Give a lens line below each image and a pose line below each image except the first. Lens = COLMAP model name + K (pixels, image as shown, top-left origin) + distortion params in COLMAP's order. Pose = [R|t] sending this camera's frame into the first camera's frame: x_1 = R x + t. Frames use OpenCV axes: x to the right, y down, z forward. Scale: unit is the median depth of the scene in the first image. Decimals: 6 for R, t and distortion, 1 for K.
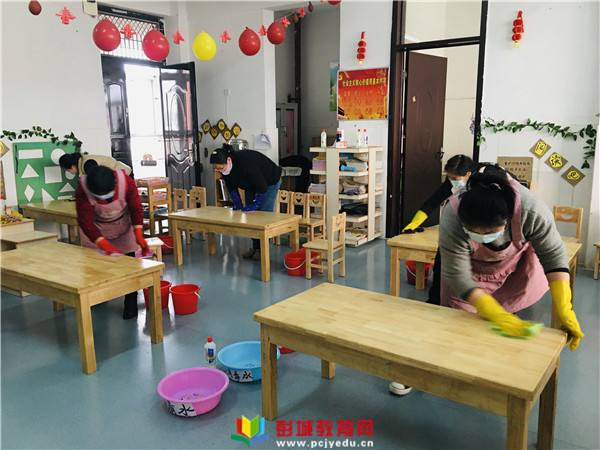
lens RADIAL K [[522.0, 0, 301.7], [0, 522.0, 223.4], [0, 0, 1]] dist [0.096588, -0.099292]
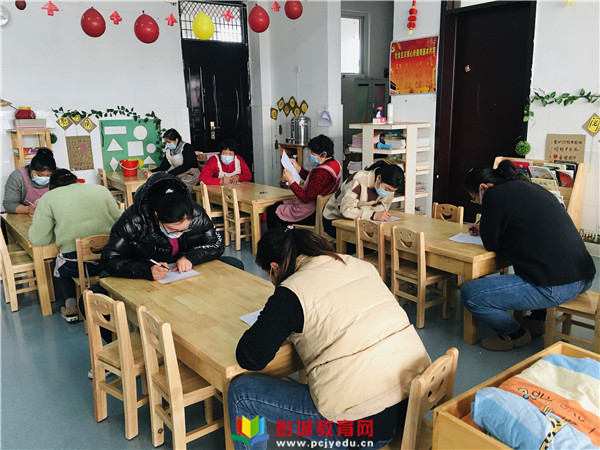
lens RADIAL K [[522.0, 0, 302.1], [0, 522.0, 225.5], [0, 0, 1]] dist [0.096588, -0.099292]
pose [[0.943151, 0.062379, -0.326459, 0.260044], [-0.047425, 0.997437, 0.053576, -0.004120], [0.328964, -0.035048, 0.943692, 0.038635]]
